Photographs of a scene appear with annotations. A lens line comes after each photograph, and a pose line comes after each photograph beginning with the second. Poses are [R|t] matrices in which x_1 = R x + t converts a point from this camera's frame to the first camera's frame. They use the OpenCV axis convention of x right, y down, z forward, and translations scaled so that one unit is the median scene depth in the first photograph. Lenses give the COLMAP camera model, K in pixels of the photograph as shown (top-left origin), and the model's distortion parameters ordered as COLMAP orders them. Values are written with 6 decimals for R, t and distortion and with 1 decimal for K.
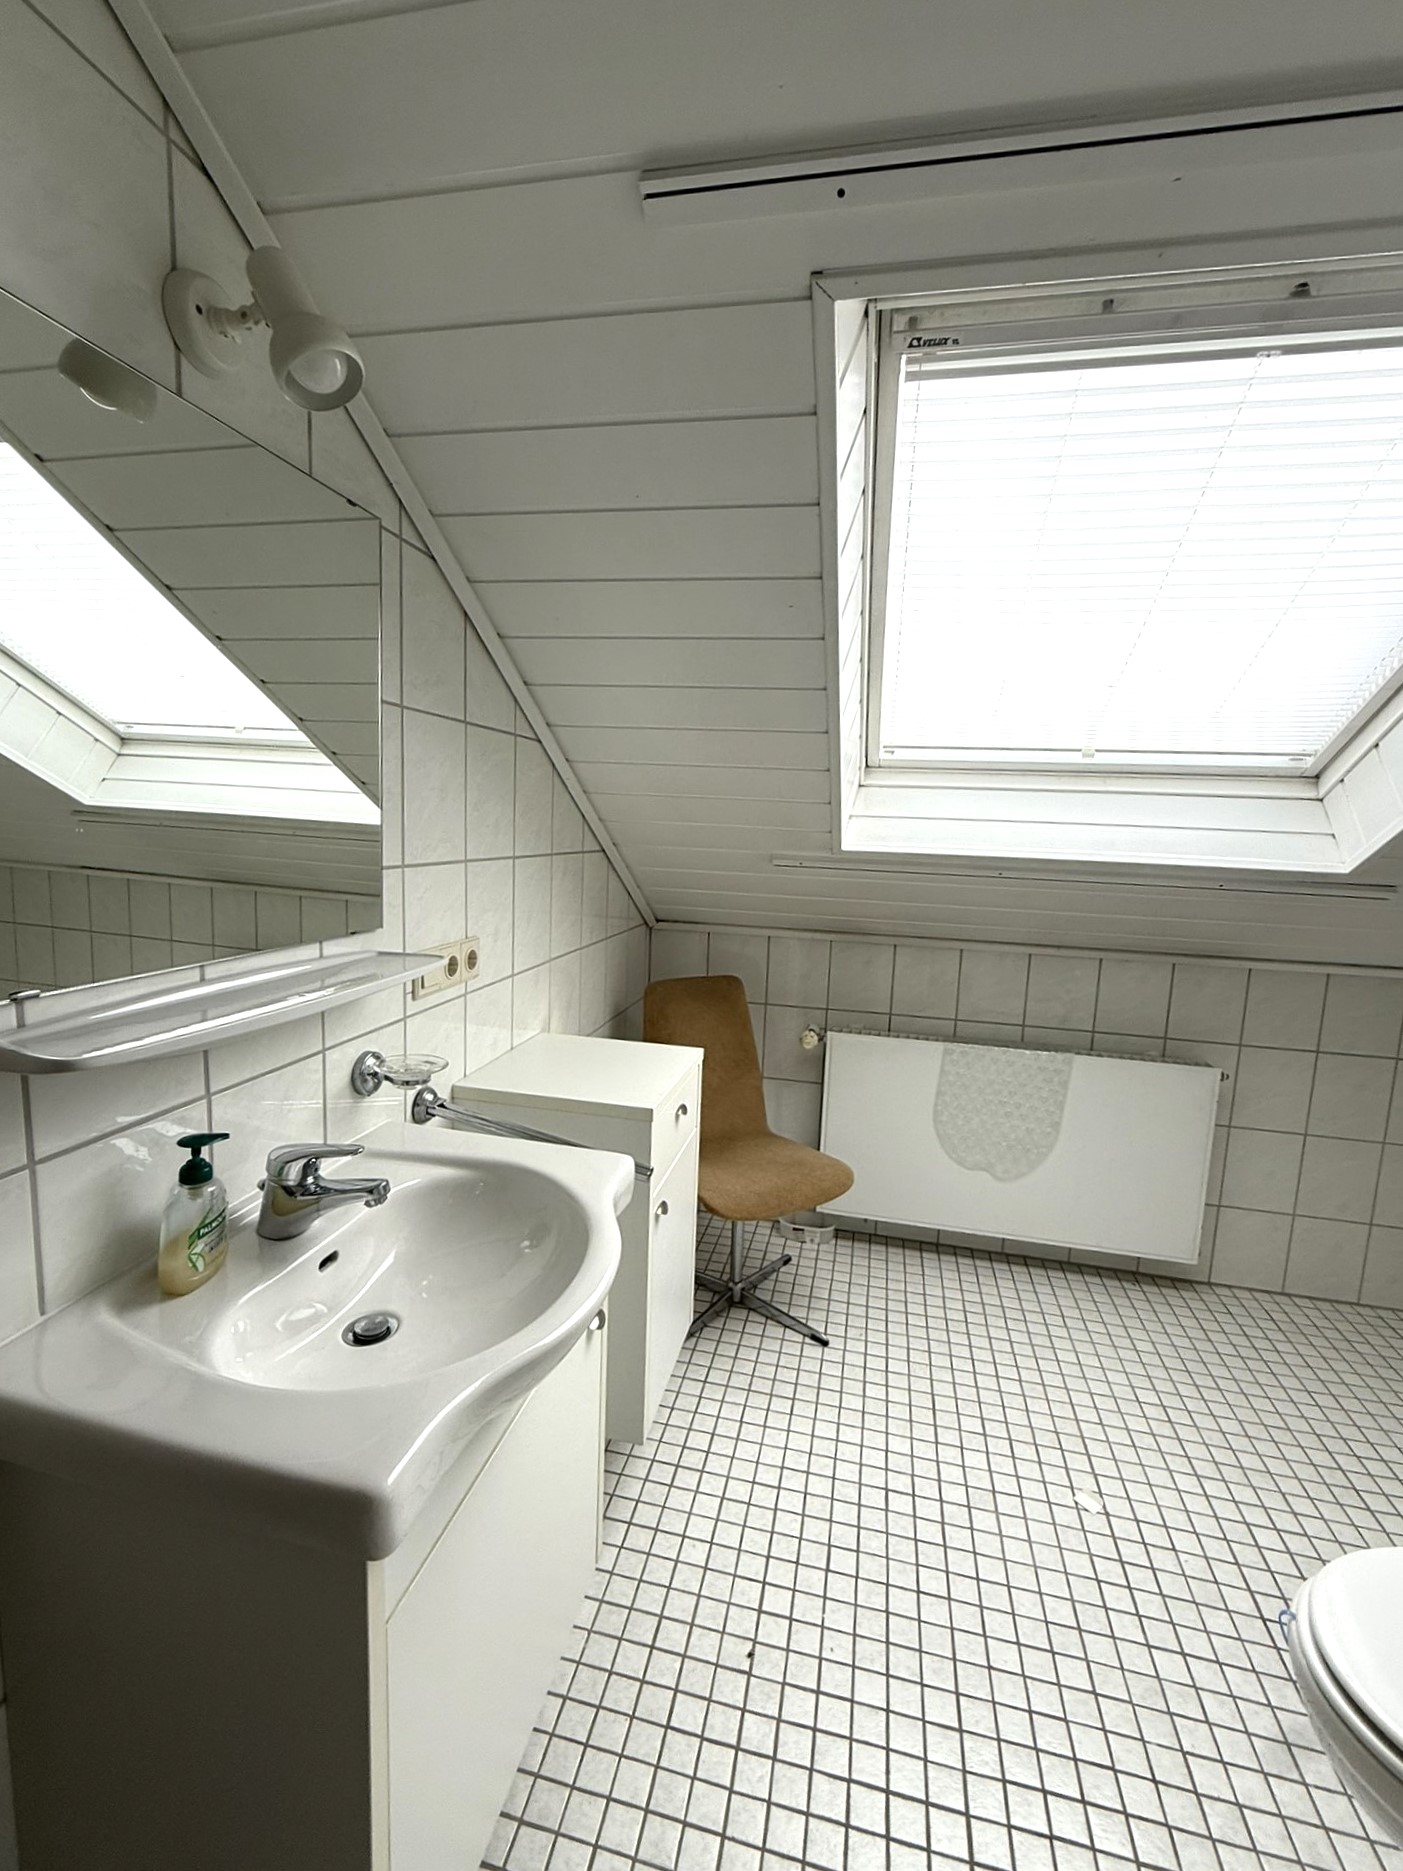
lens RADIAL K [[783.2, 0, 778.4], [0, 783.2, 909.8], [0, 0, 1]] dist [-0.000215, 0.000359]
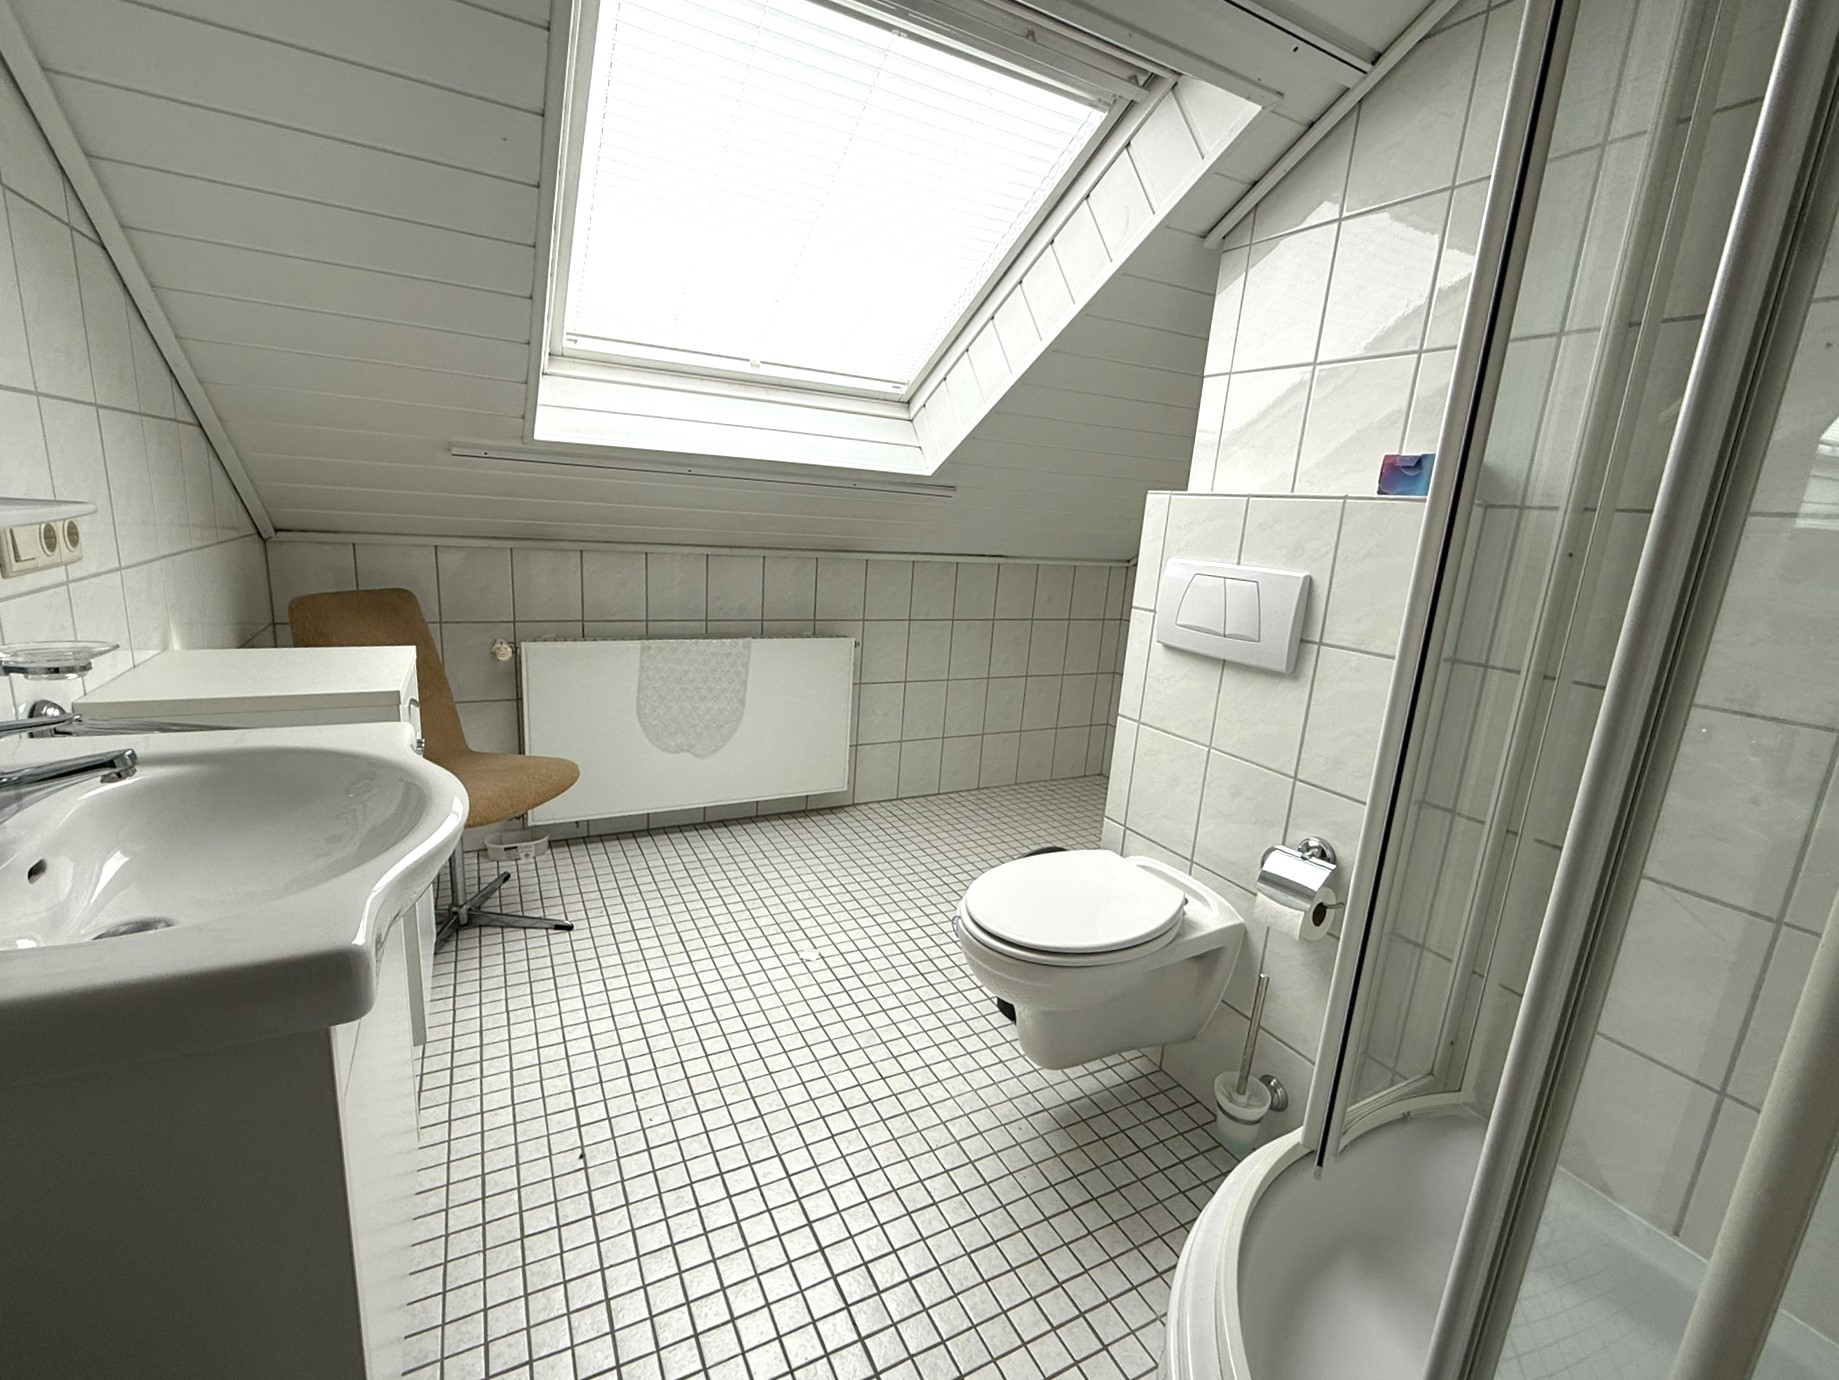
lens RADIAL K [[769.8, 0, 911.1], [0, 769.8, 696.8], [0, 0, 1]] dist [-0.000215, 0.000359]
pose [[0.773674, -0.144862, 0.616801, -0.180168], [0.057547, 0.985554, 0.159284, 0.106232], [-0.630965, -0.087738, 0.770834, -0.065611]]
